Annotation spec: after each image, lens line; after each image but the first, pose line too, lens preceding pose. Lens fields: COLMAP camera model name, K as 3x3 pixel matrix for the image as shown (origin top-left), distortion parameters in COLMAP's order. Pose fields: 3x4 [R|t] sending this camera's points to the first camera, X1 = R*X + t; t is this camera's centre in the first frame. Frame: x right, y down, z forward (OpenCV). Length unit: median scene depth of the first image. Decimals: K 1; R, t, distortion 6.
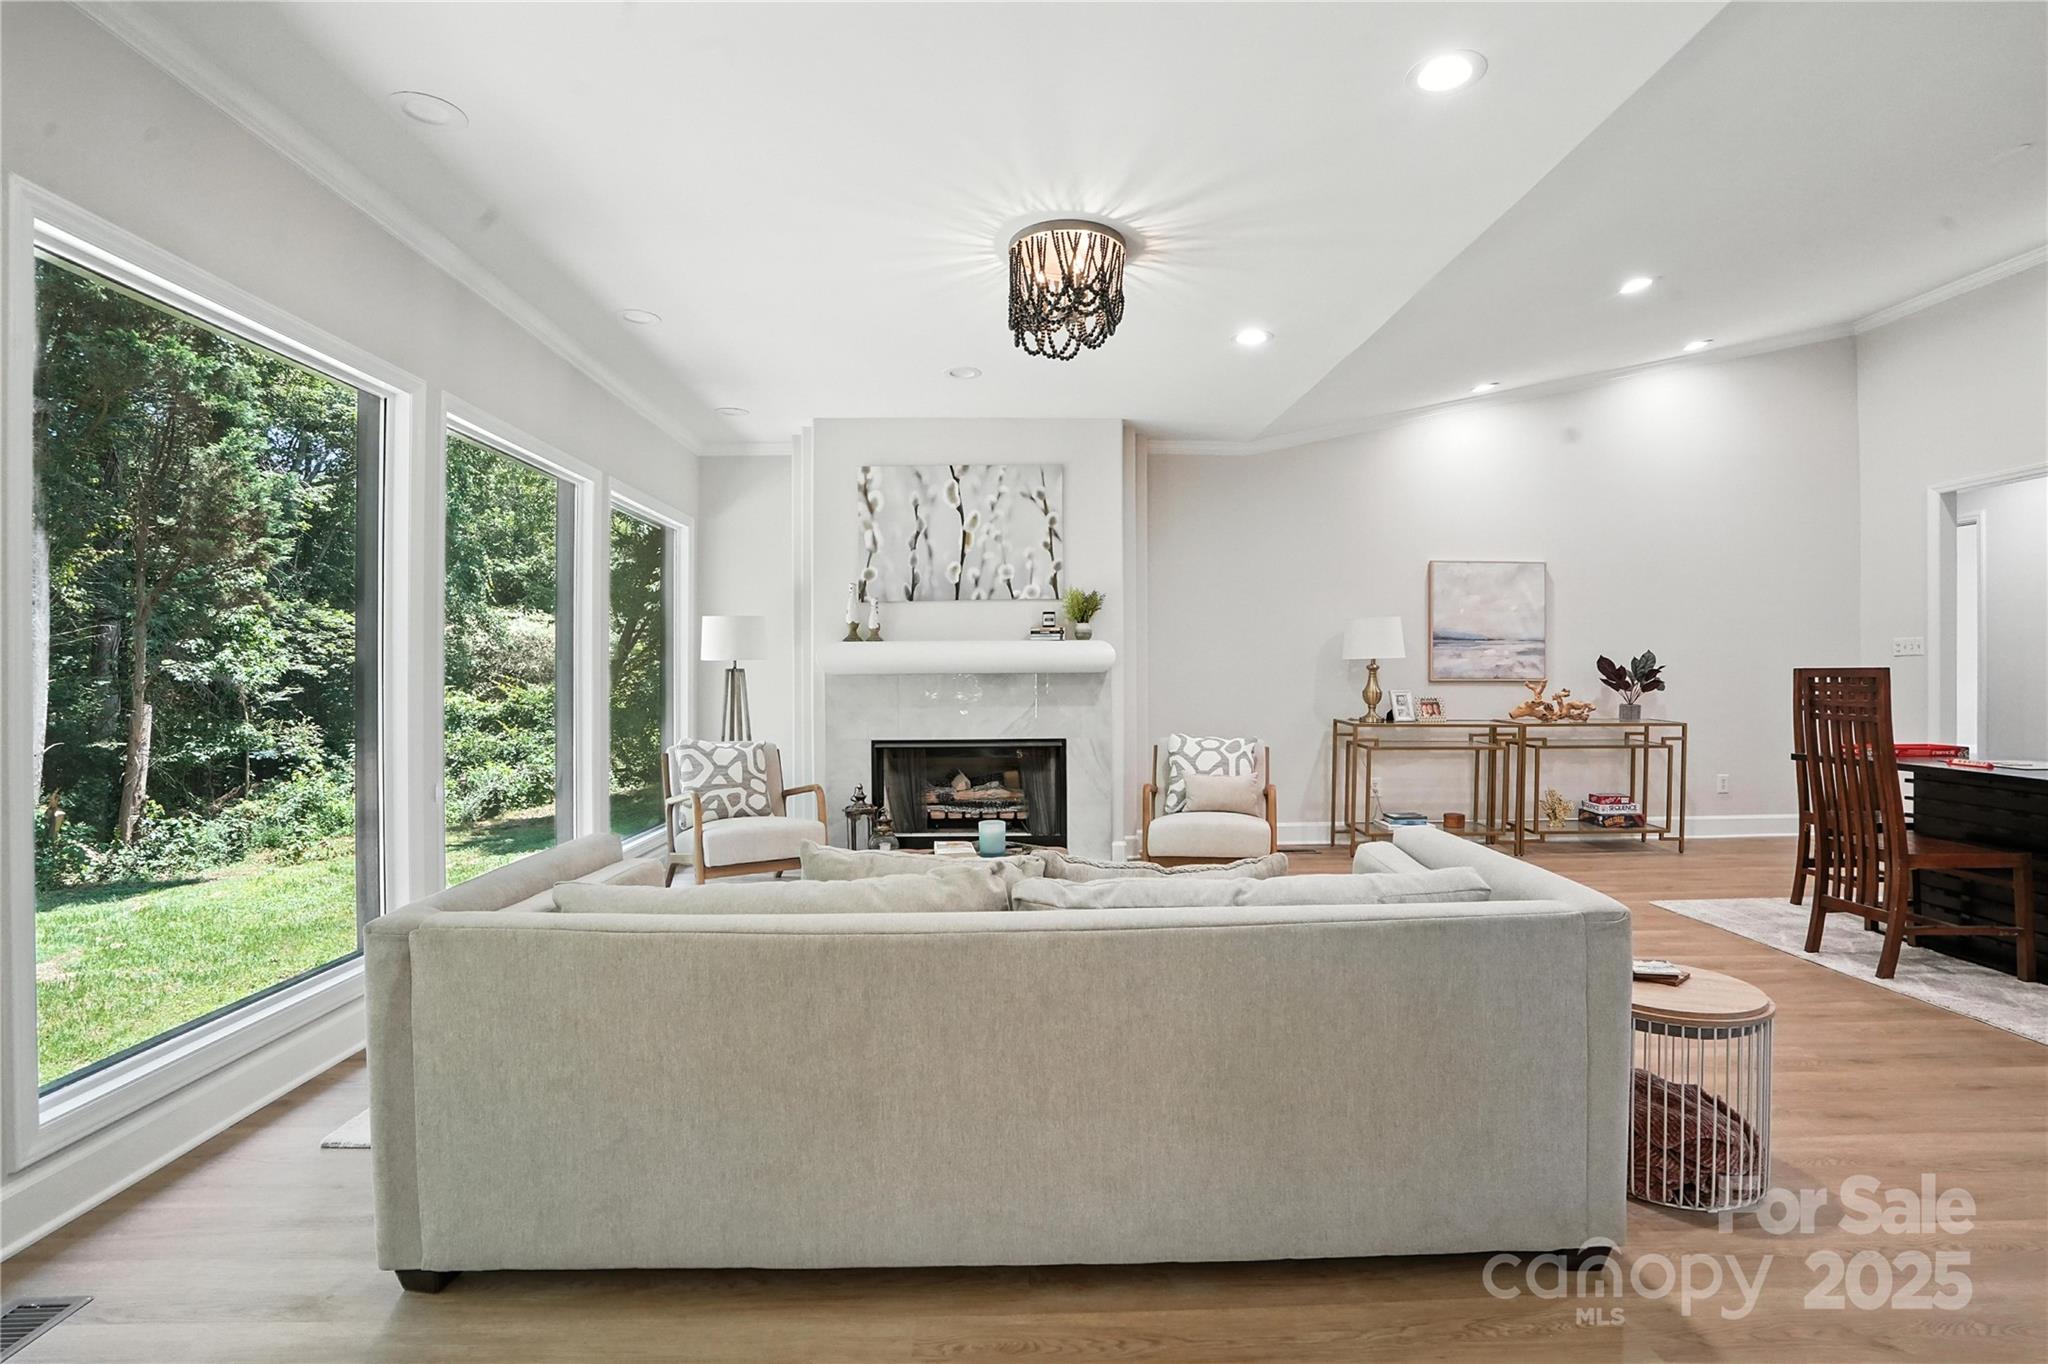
lens RADIAL K [[952.5, 0, 1008.4], [0, 952.5, 679.2], [0, 0, 1]] dist [-0.020115, 0.002335]
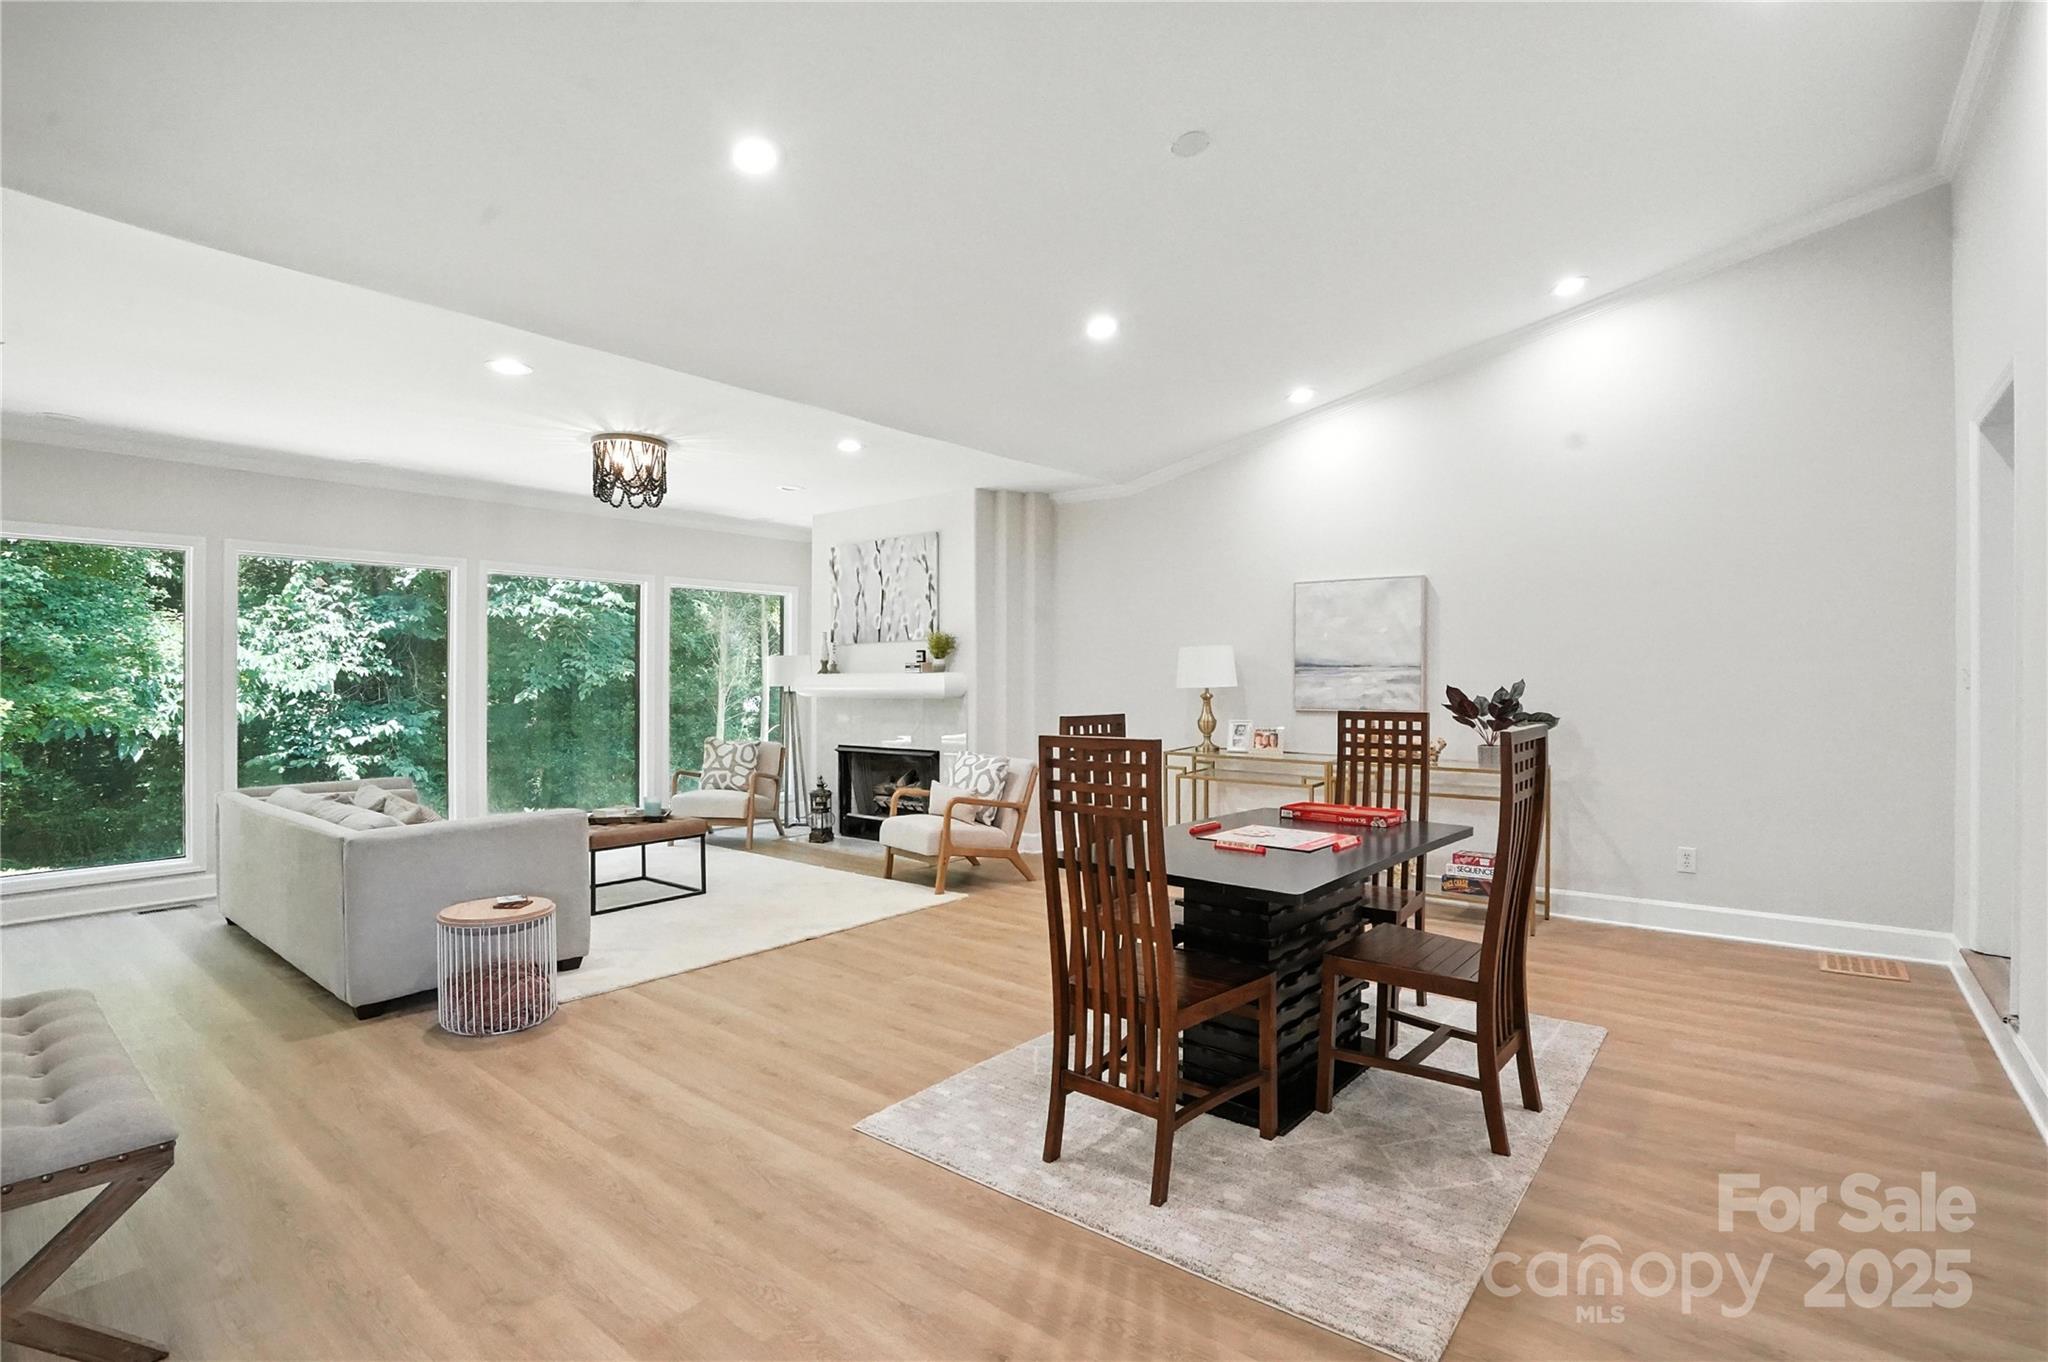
lens RADIAL K [[952.5, 0, 1018.6], [0, 952.5, 674.8], [0, 0, 1]] dist [-0.020115, 0.002335]
pose [[0.752295, -0.000039, -0.658827, 0.963082], [-0.000656, 0.999999, -0.000809, -0.036435], [0.658826, 0.001040, 0.752294, 0.129899]]
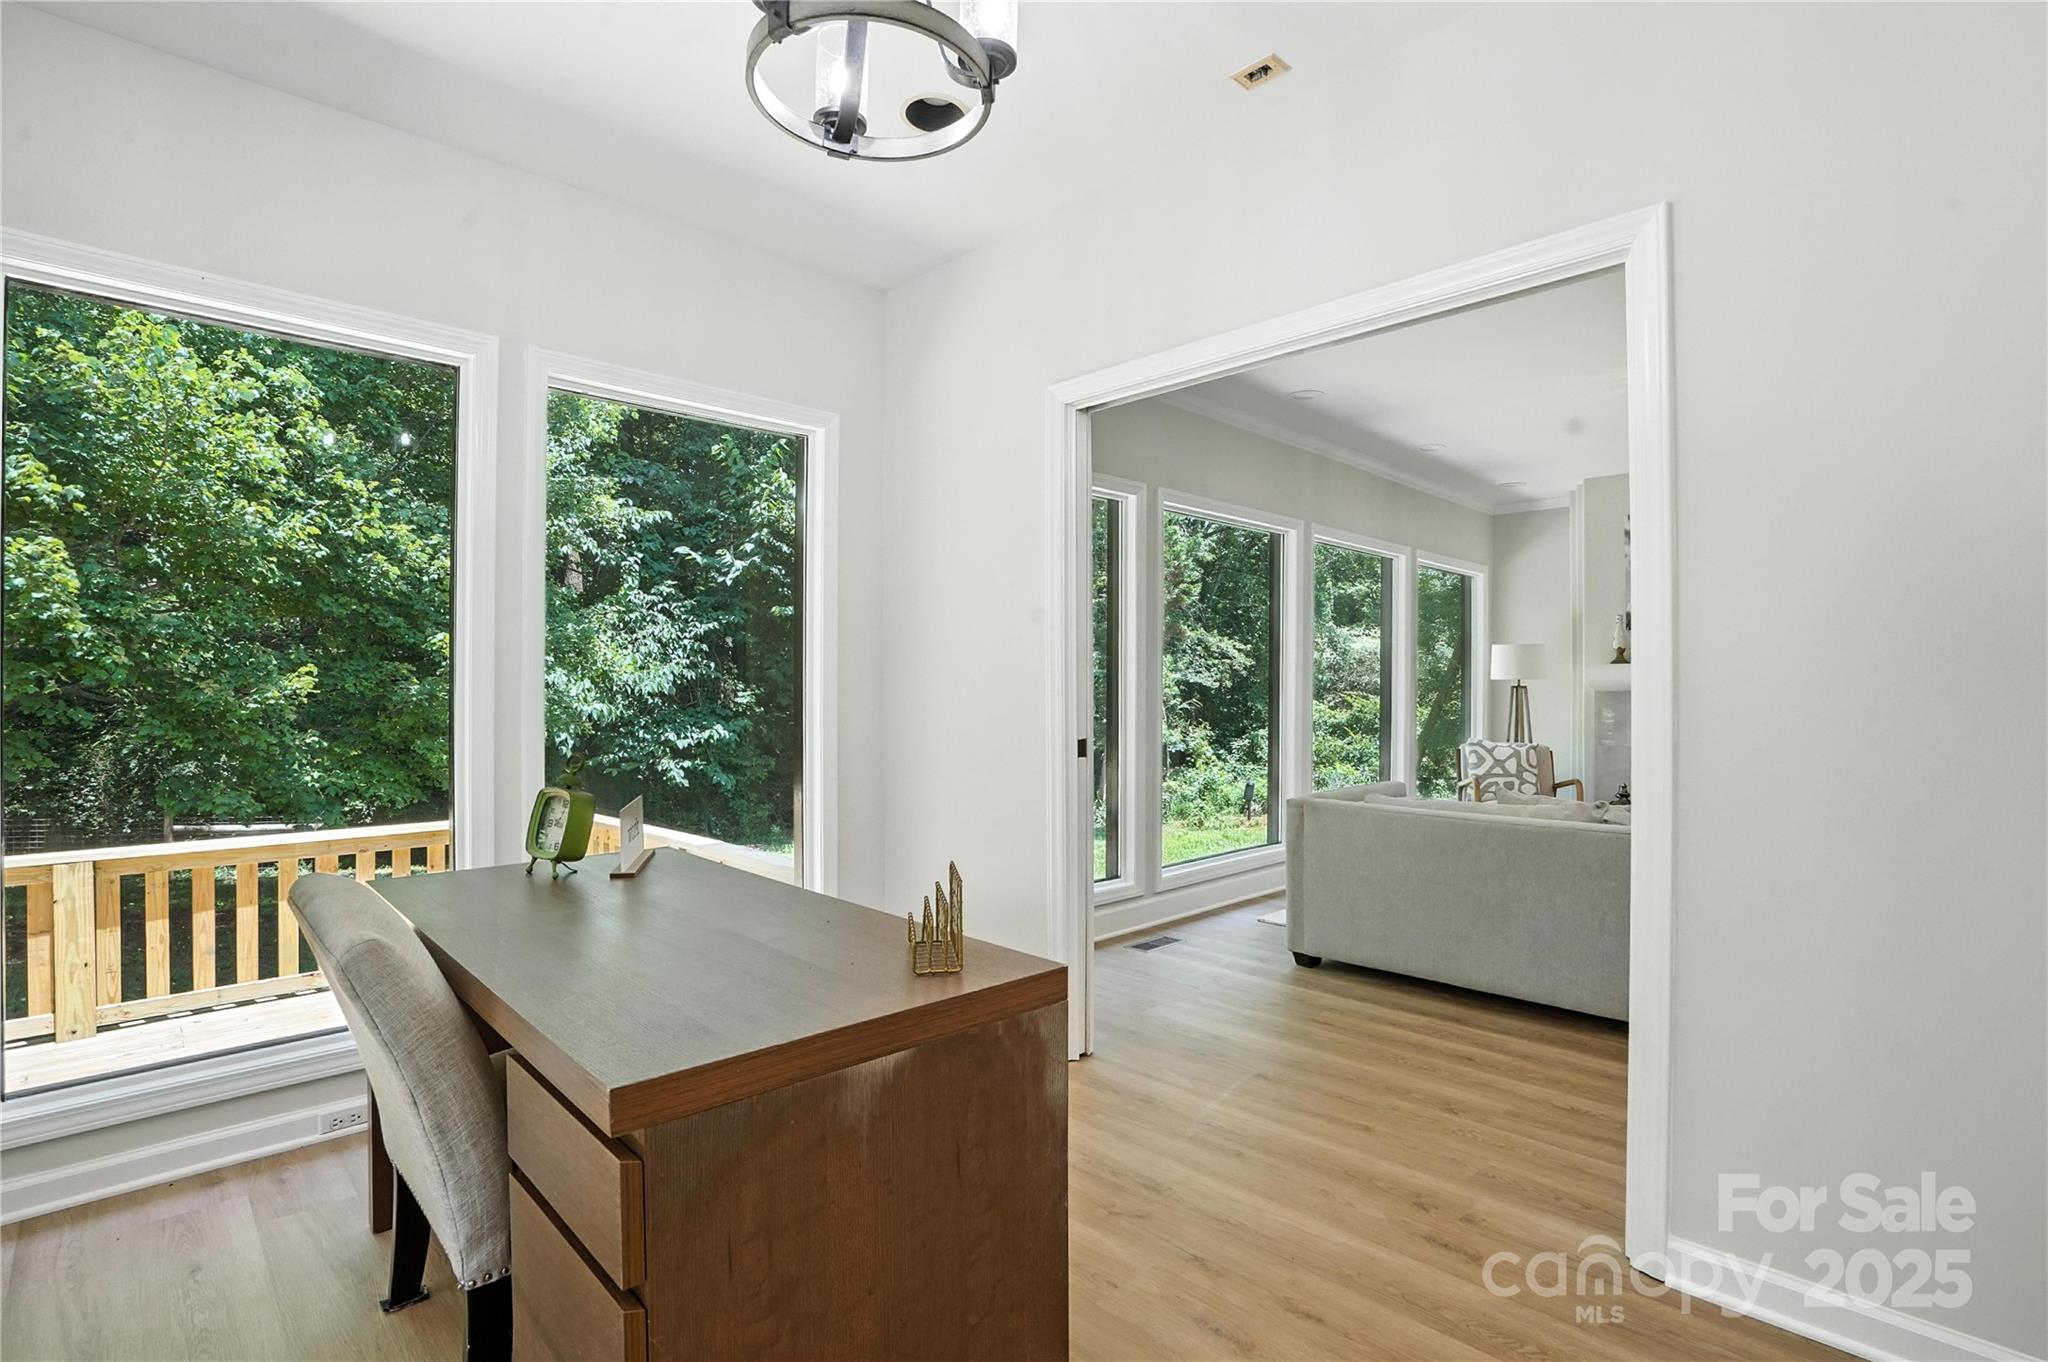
lens RADIAL K [[952.5, 0, 1038.3], [0, 952.5, 694.0], [0, 0, 1]] dist [-0.020115, 0.002335]
pose [[0.691621, 0.008197, -0.722214, 0.176933], [-0.005580, 0.999966, 0.006005, -0.003776], [0.722239, -0.000123, 0.691643, -0.318712]]
